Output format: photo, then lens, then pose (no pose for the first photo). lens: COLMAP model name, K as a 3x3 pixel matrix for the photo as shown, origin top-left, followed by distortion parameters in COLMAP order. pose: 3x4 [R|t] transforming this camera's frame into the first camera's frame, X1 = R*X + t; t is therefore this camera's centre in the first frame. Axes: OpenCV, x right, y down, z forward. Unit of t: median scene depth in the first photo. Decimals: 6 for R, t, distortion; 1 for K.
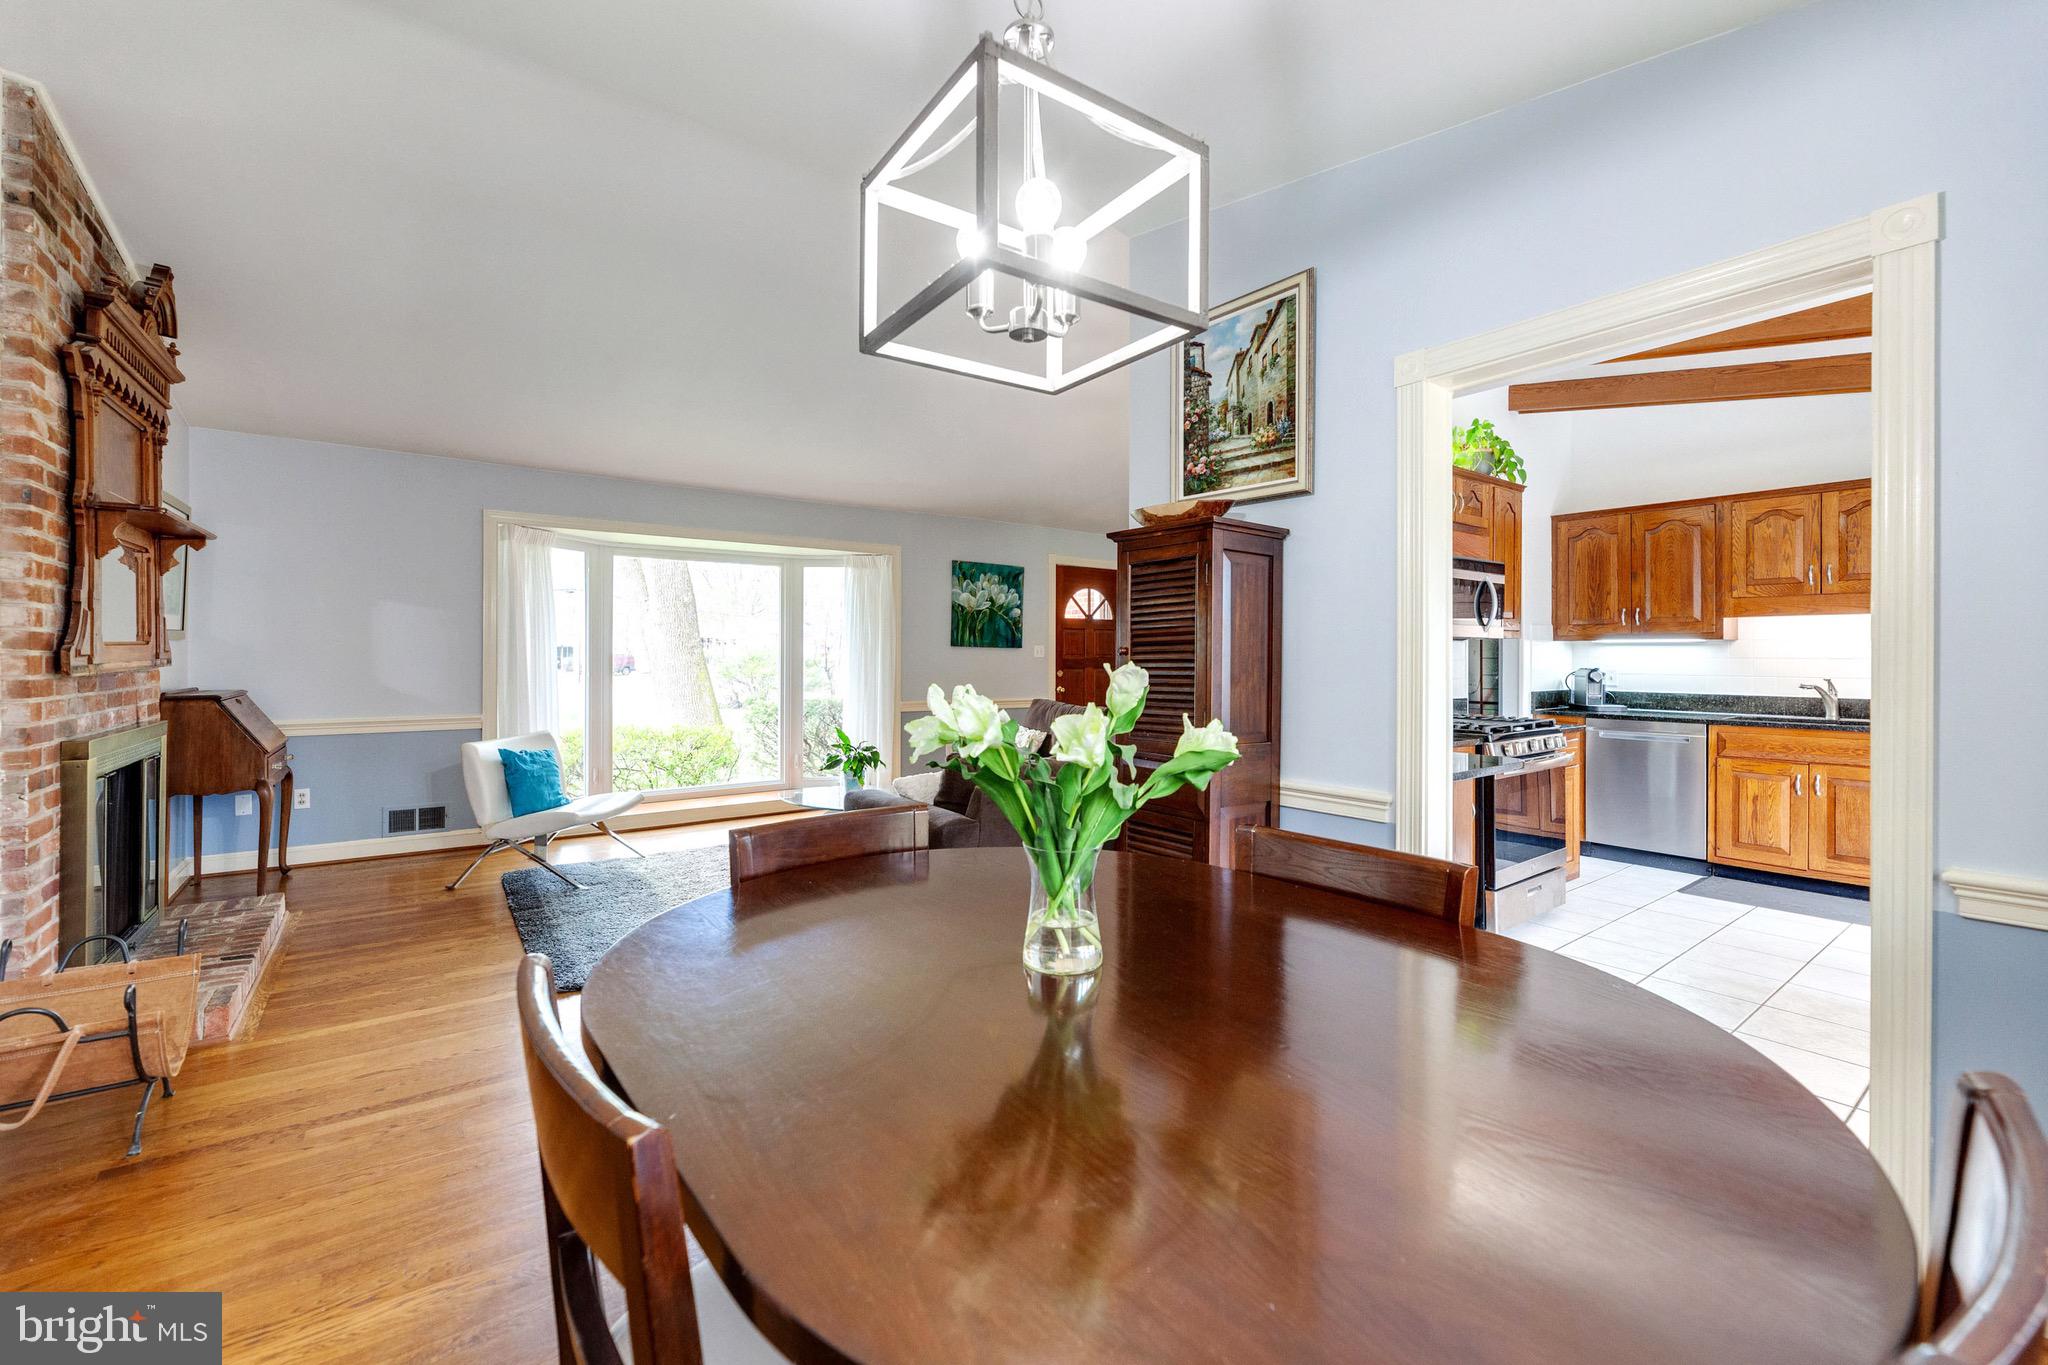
lens RADIAL K [[838.7, 0, 1015.2], [0, 838.7, 661.0], [0, 0, 1]] dist [0.001998, 0.000112]
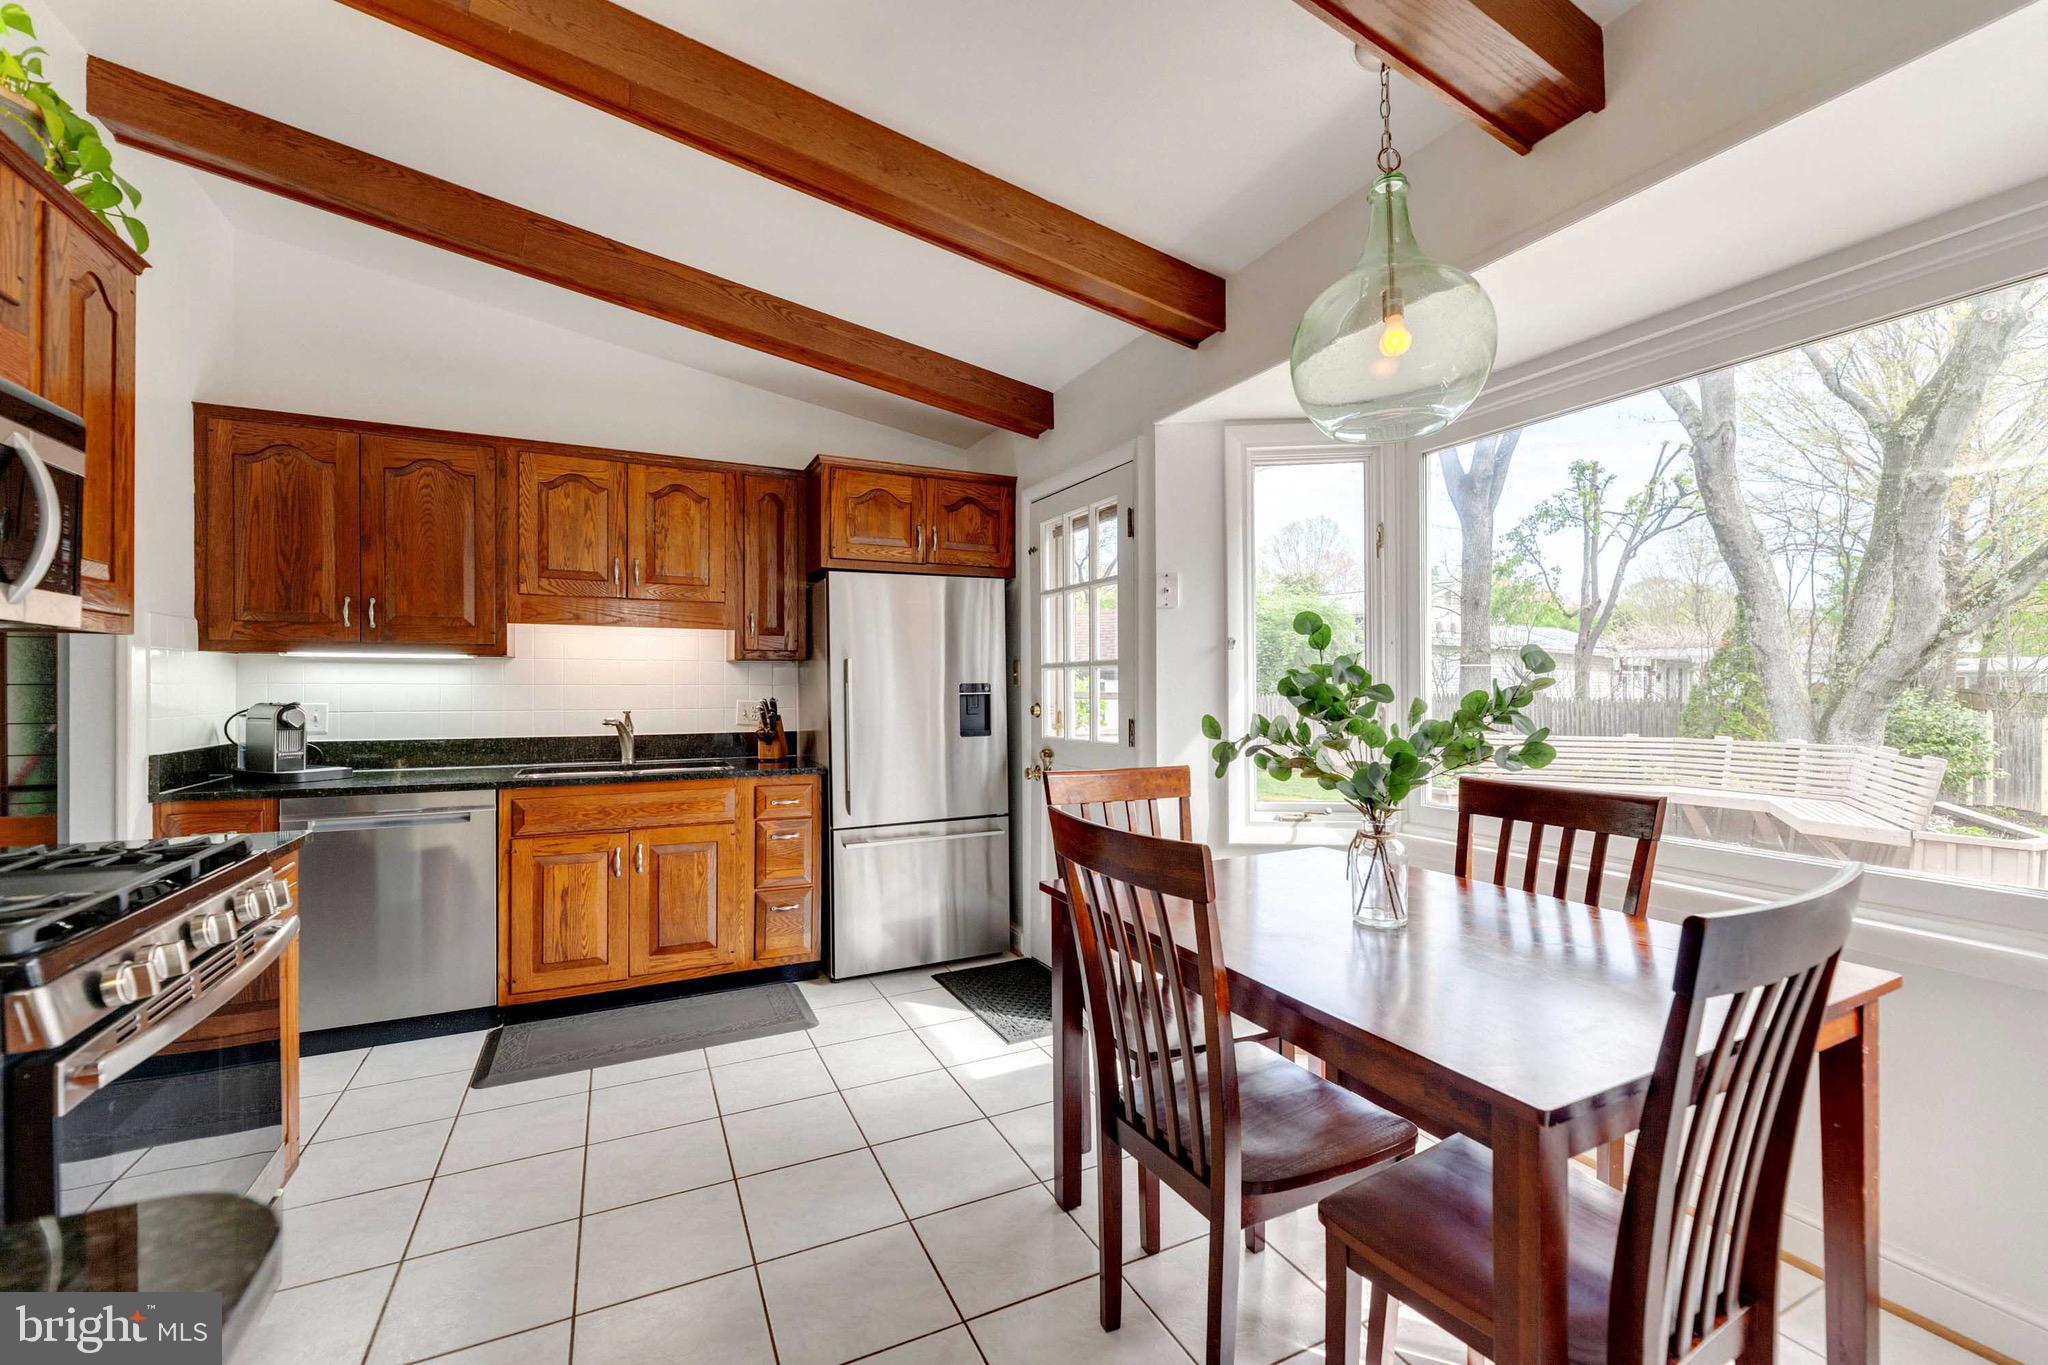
lens RADIAL K [[838.7, 0, 1029.0], [0, 838.7, 681.5], [0, 0, 1]] dist [0.001998, 0.000112]
pose [[0.181869, 0.003931, 0.983315, 0.289124], [0.006292, 0.999967, -0.005162, 0.000762], [-0.983303, 0.007126, 0.181838, 0.513492]]
